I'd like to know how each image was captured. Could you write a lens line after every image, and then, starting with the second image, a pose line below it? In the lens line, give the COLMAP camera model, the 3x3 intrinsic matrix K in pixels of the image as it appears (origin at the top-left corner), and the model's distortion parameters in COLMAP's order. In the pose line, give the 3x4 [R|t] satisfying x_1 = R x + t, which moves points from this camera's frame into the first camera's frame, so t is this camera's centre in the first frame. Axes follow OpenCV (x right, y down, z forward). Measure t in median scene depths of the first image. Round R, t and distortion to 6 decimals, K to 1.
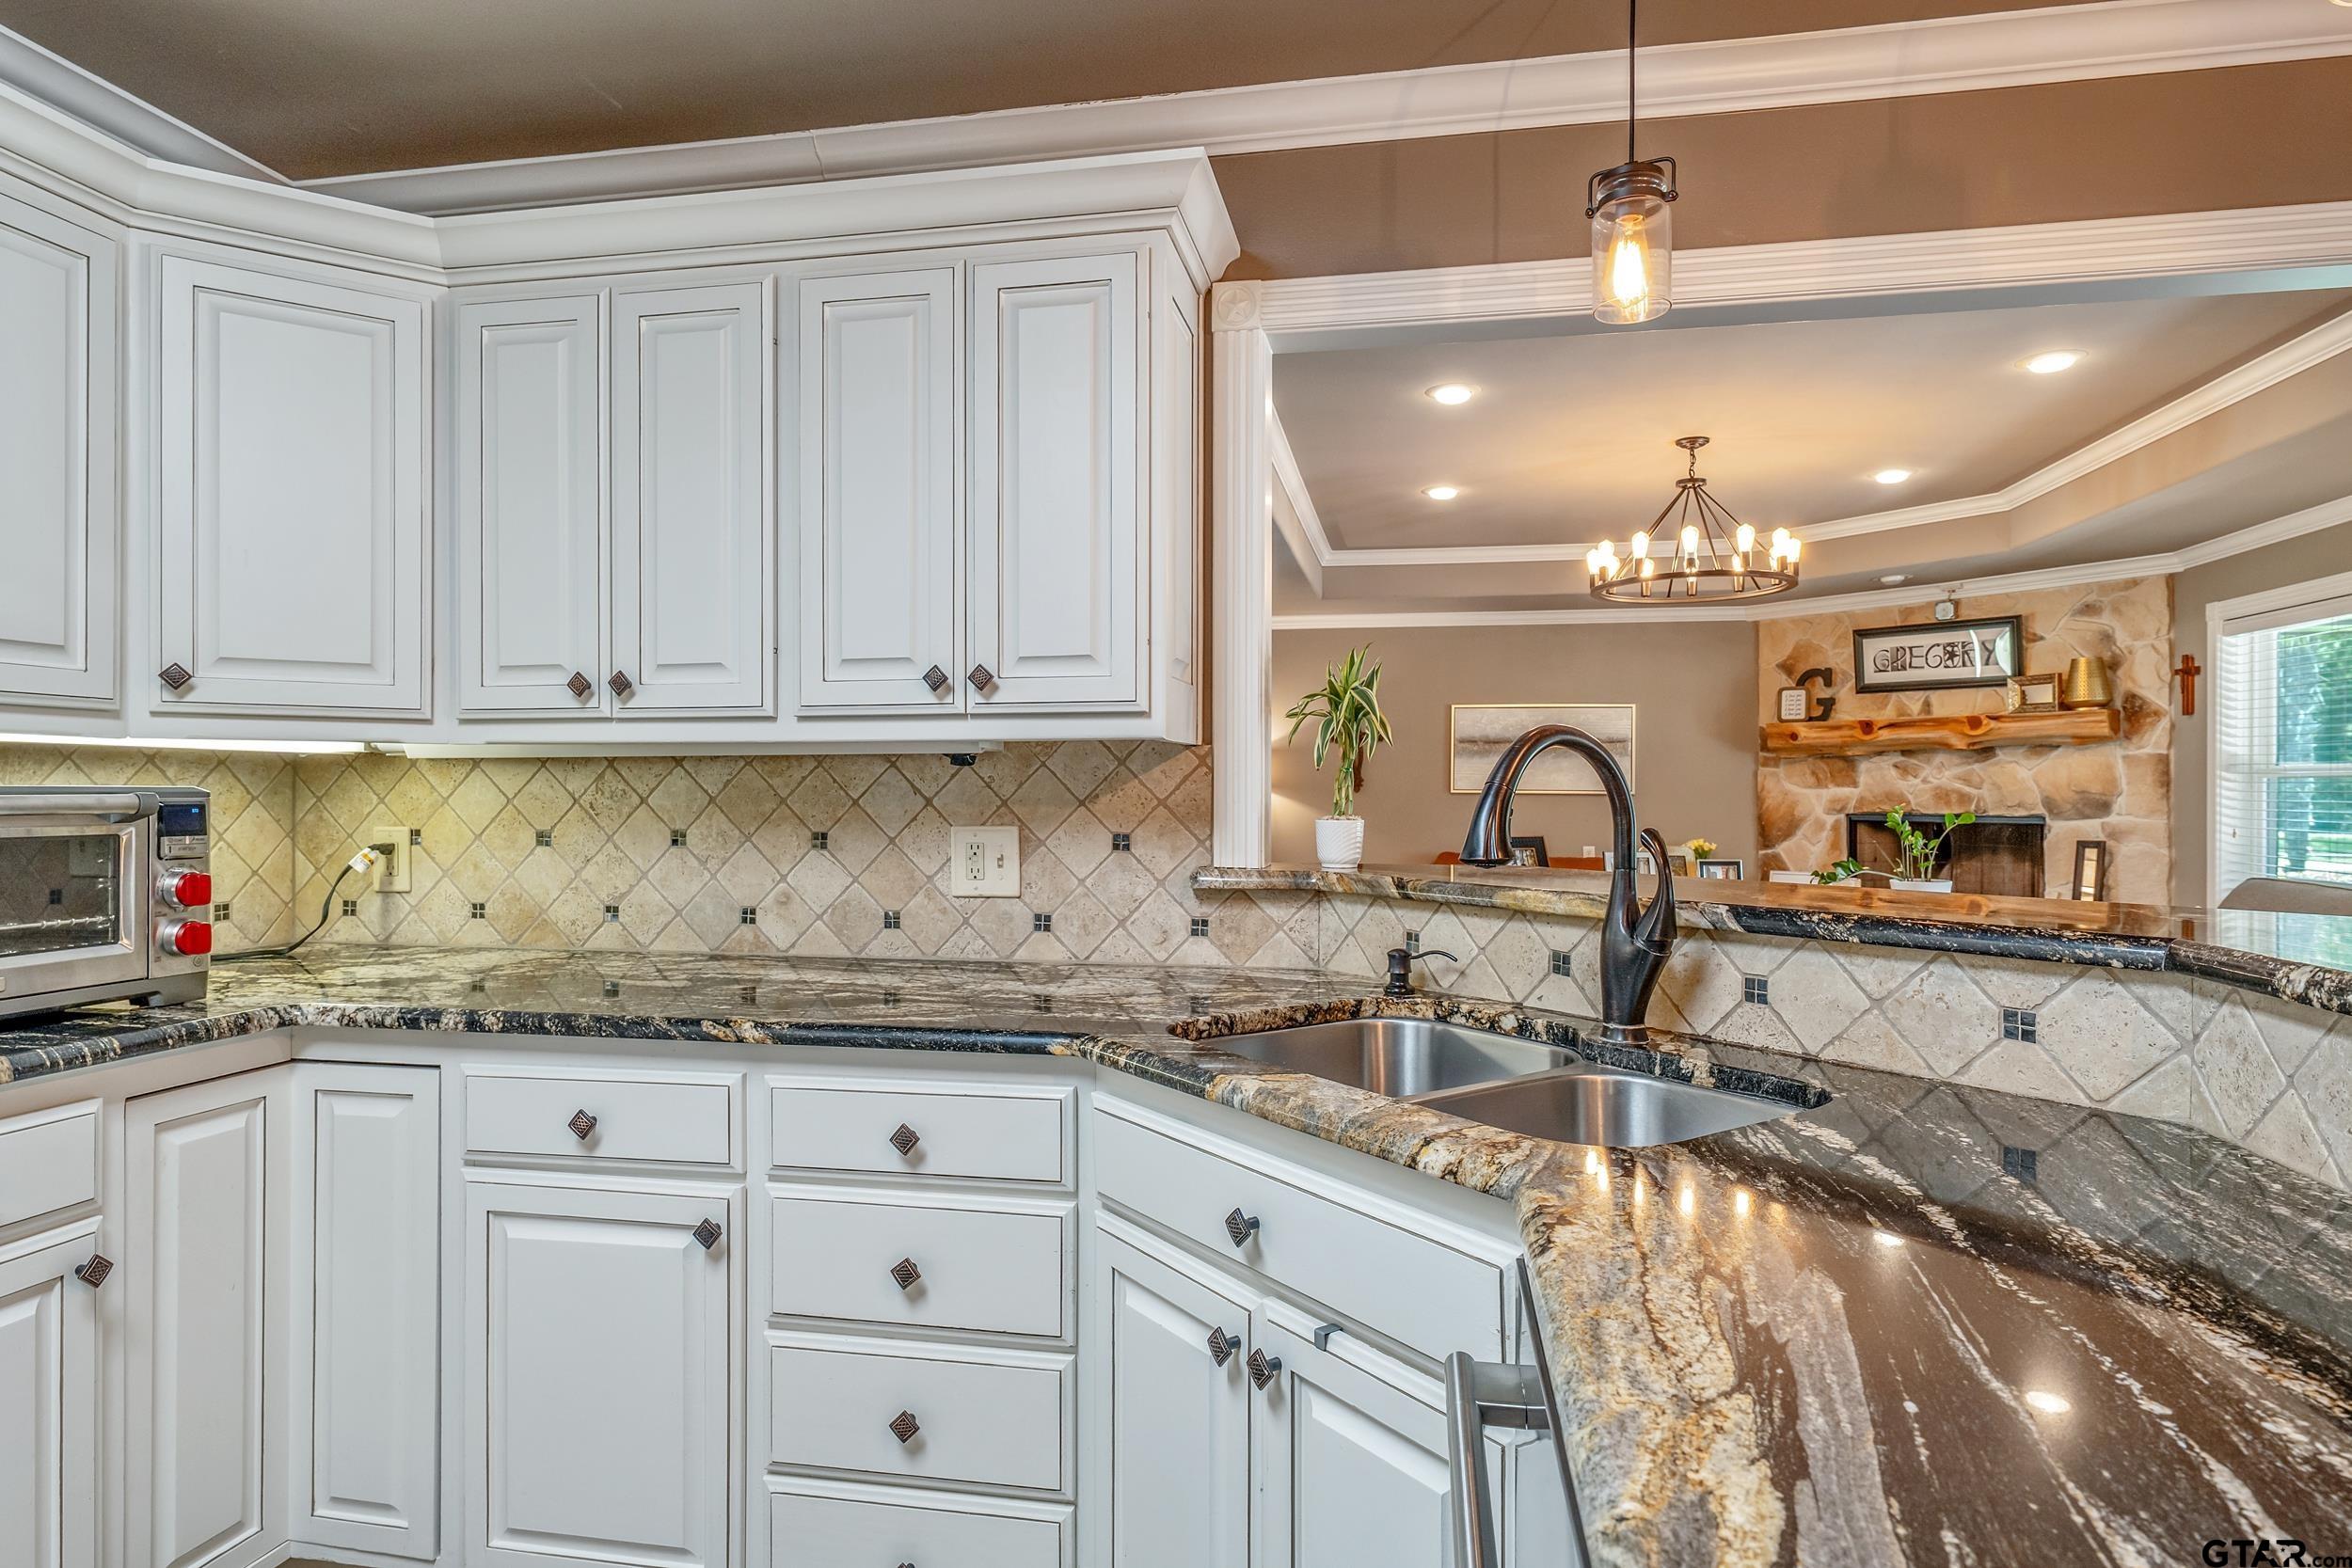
lens RADIAL K [[1335.2, 0, 1174.7], [0, 1335.2, 791.0], [0, 0, 1]] dist [-0.003592, -0.001024]
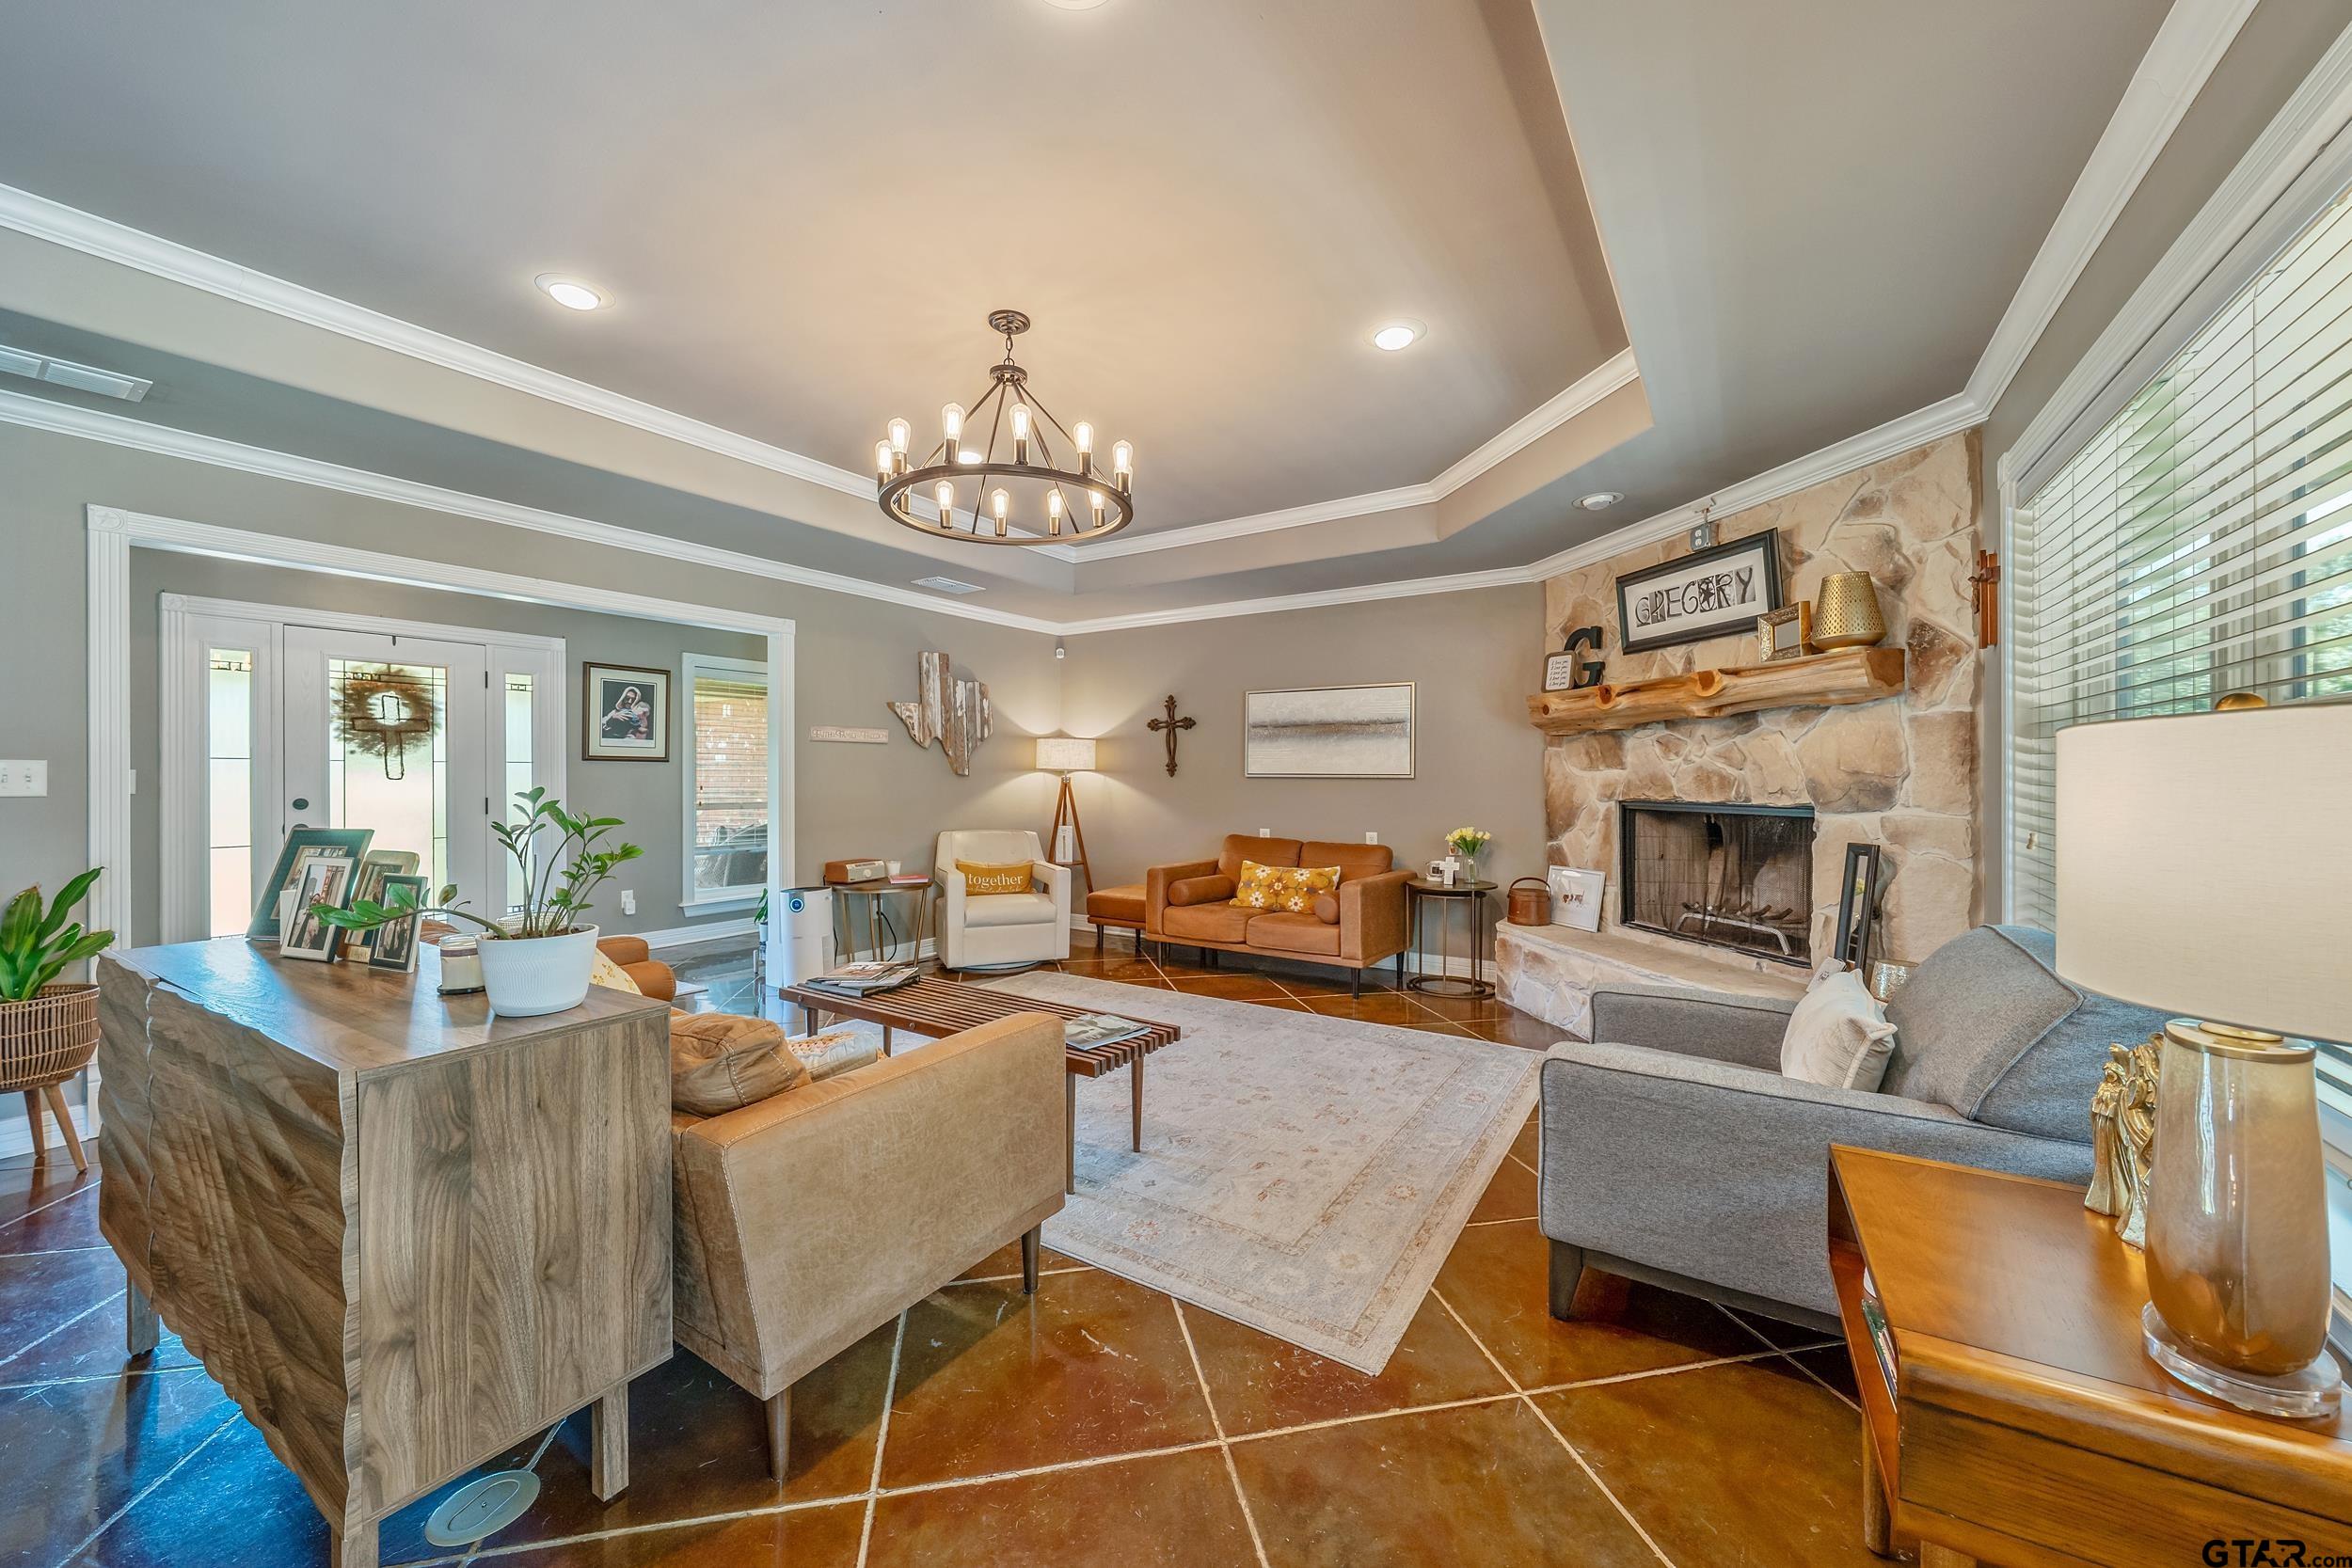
lens RADIAL K [[907.1, 0, 1171.5], [0, 907.1, 776.8], [0, 0, 1]] dist [0.001443, 0.000126]
pose [[0.926408, -0.010184, -0.376383, 0.506495], [0.010919, 0.999940, -0.000179, -0.000811], [0.376362, -0.003944, 0.926464, 0.414197]]
